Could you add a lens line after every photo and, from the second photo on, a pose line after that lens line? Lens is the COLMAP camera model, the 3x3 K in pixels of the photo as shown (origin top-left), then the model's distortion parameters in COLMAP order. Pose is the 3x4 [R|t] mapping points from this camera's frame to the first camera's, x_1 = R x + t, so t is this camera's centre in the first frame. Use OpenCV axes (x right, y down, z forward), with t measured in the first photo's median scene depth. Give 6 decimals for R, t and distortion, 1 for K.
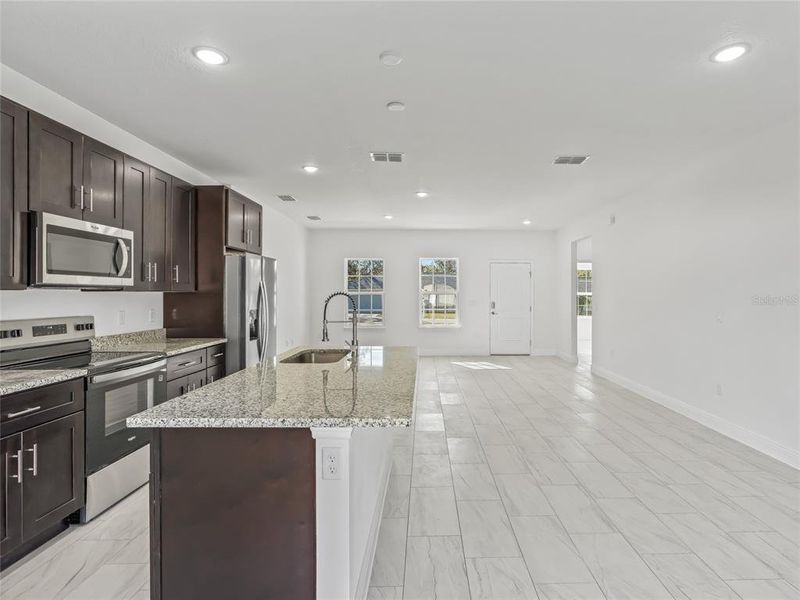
lens RADIAL K [[421.4, 0, 428.3], [0, 421.4, 291.5], [0, 0, 1]] dist [0.000950, 0.001464]
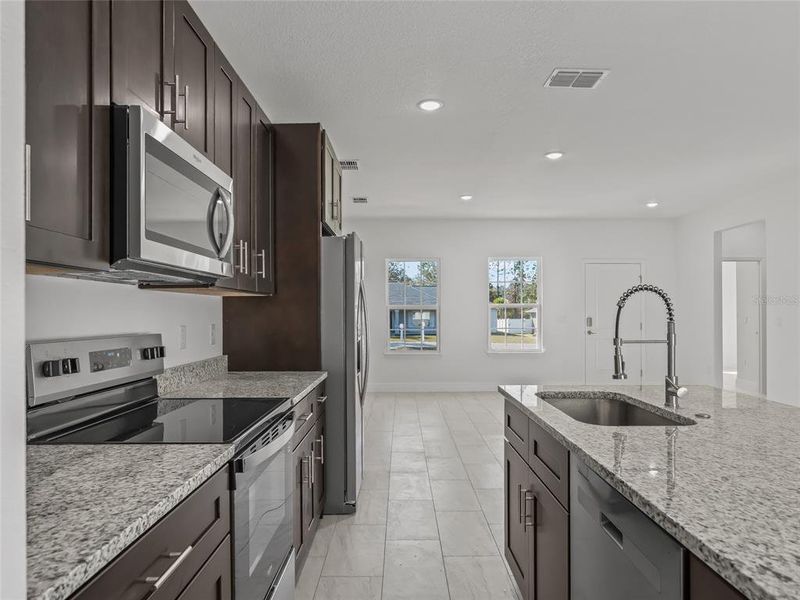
lens RADIAL K [[514.5, 0, 401.6], [0, 514.5, 300.9], [0, 0, 1]] dist [-0.025817, 0.001707]
pose [[0.999913, -0.005081, -0.012149, -0.485159], [0.004882, 0.999855, -0.016324, 0.028968], [0.012231, 0.016263, 0.999793, 0.343946]]
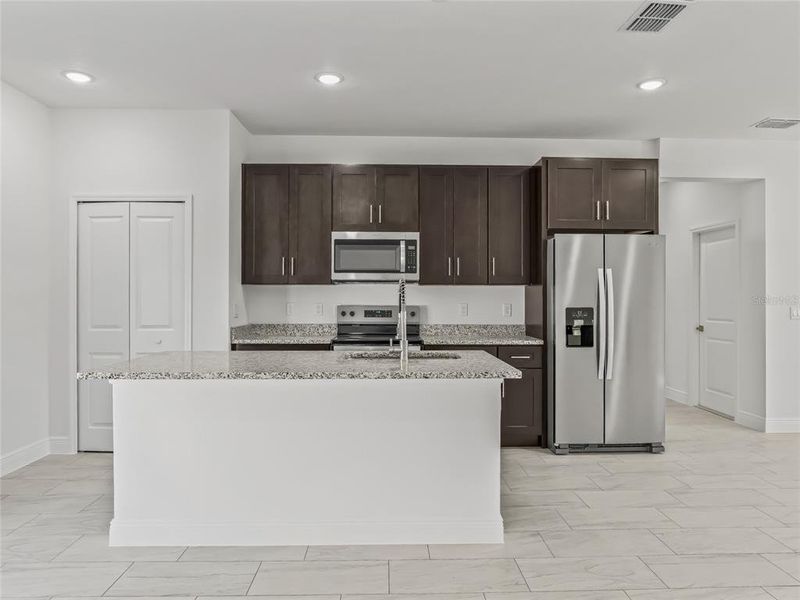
lens RADIAL K [[547.9, 0, 400.0], [0, 547.9, 300.0], [0, 0, 1]] dist [-0.011035, -0.003299]
pose [[0.006435, 0.005663, -0.999963, 0.801790], [0.003341, 0.999978, 0.005685, 0.033017], [0.999974, -0.003377, 0.006416, 0.962784]]
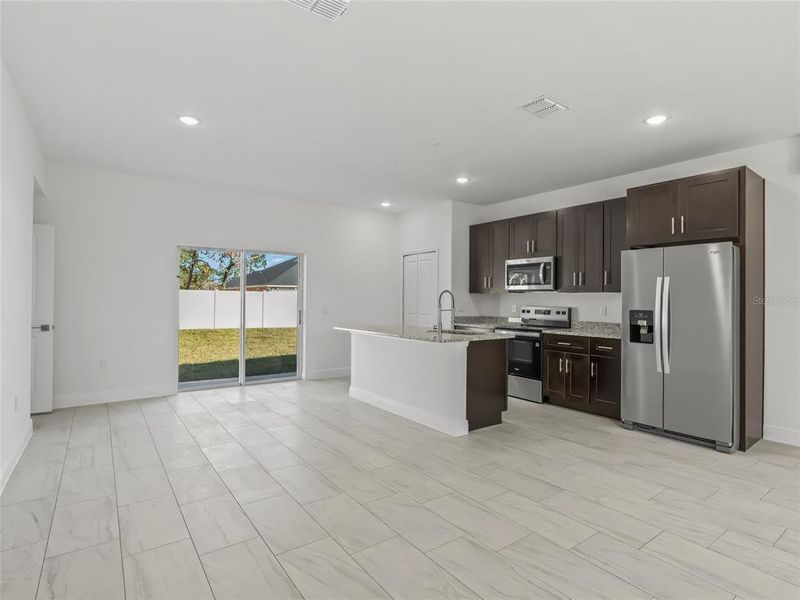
lens RADIAL K [[421.9, 0, 402.7], [0, 421.9, 296.8], [0, 0, 1]] dist [-0.001175, -0.000041]
pose [[-0.812205, -0.011346, -0.583262, 0.764442], [-0.006603, 0.999926, -0.010256, 0.038545], [0.583335, -0.004479, -0.812220, 2.054323]]
